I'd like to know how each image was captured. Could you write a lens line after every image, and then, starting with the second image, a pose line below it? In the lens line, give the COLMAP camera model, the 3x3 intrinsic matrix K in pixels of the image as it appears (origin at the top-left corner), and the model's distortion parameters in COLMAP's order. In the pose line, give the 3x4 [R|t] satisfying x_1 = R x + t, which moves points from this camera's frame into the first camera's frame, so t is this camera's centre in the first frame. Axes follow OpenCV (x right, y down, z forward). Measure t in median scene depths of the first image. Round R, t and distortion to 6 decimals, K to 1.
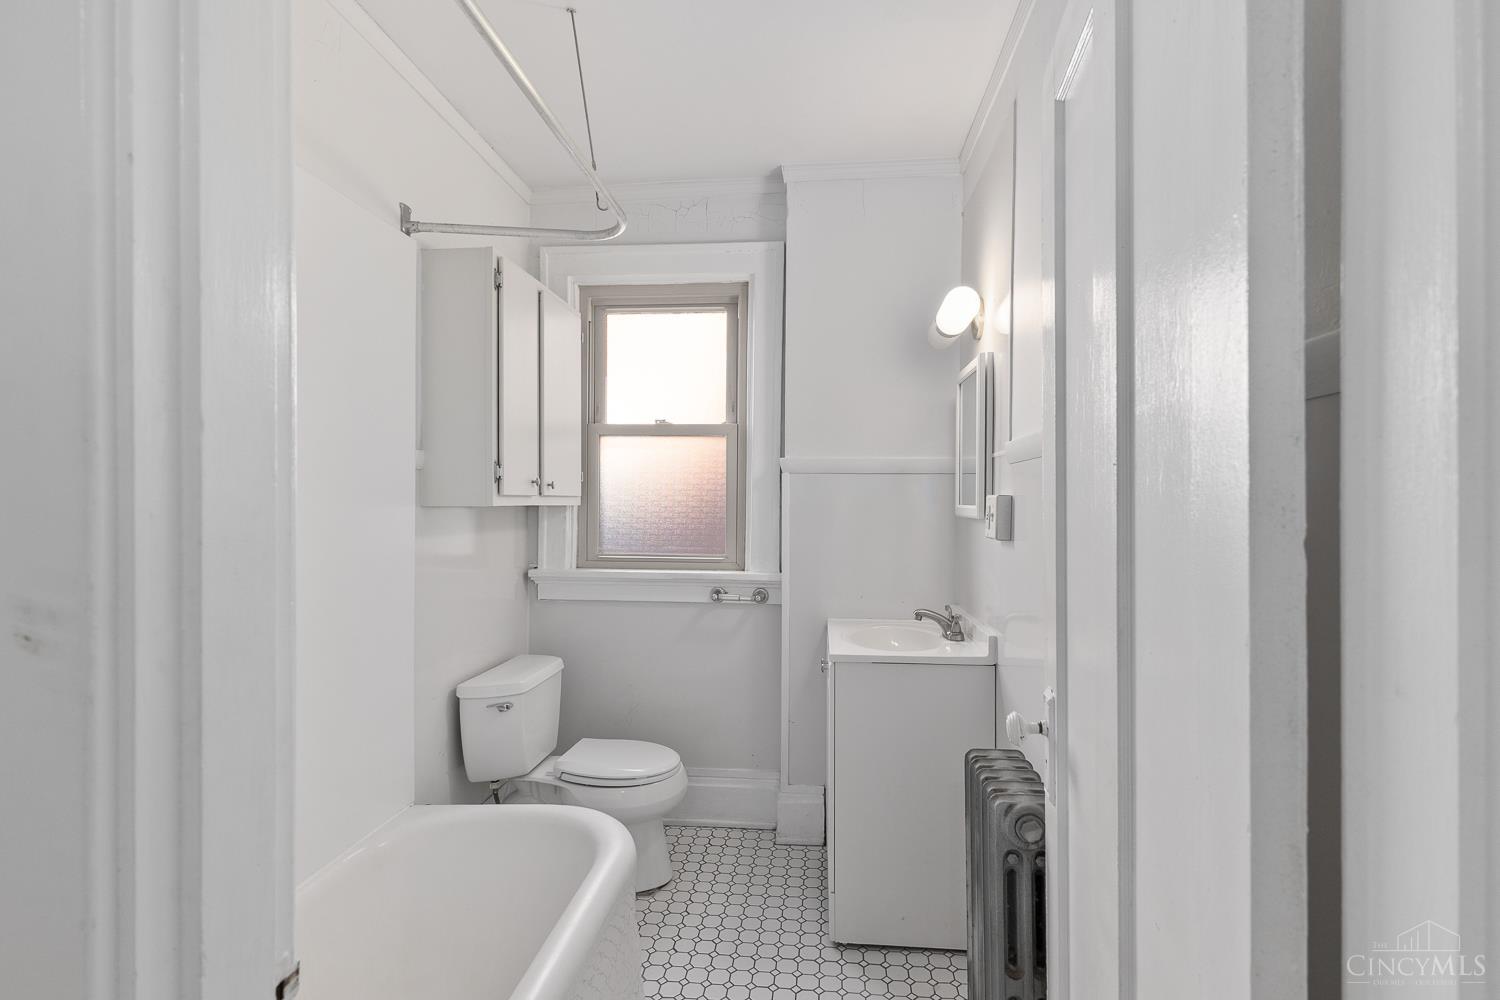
lens RADIAL K [[734.0, 0, 750.0], [0, 734.0, 500.0], [0, 0, 1]] dist [-0.000281, -0.000026]
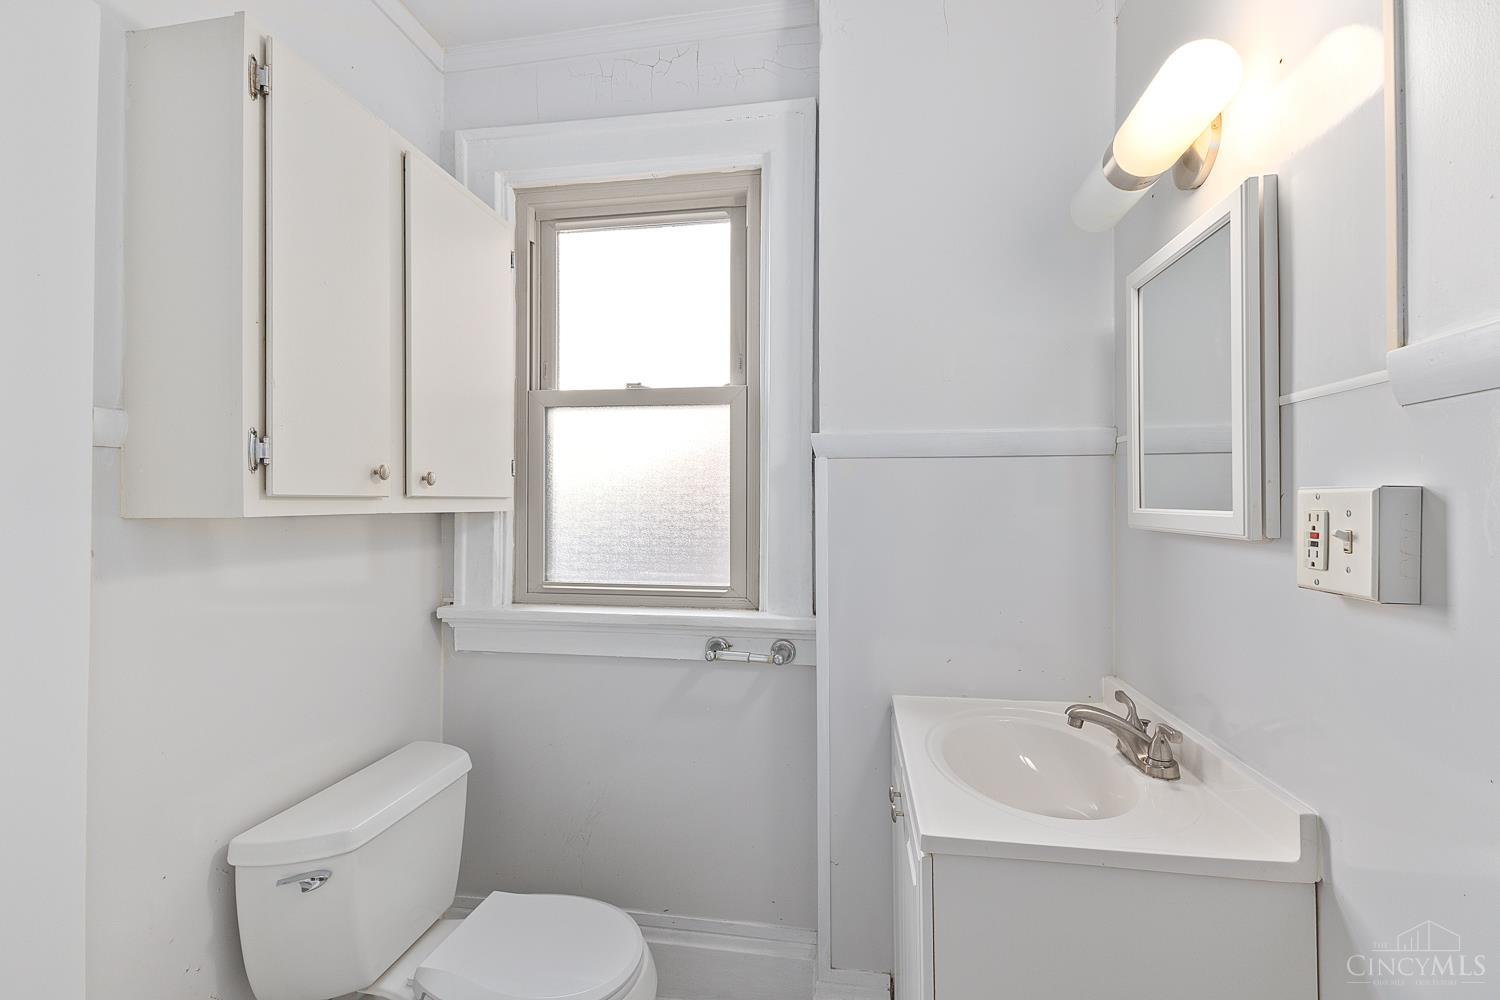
lens RADIAL K [[649.0, 0, 759.0], [0, 649.0, 492.2], [0, 0, 1]] dist [0.019941, 0.000158]
pose [[0.998957, -0.007559, -0.045031, 0.019667], [0.006942, 0.999880, -0.013846, -0.000256], [0.045130, 0.013519, 0.998890, 0.428382]]
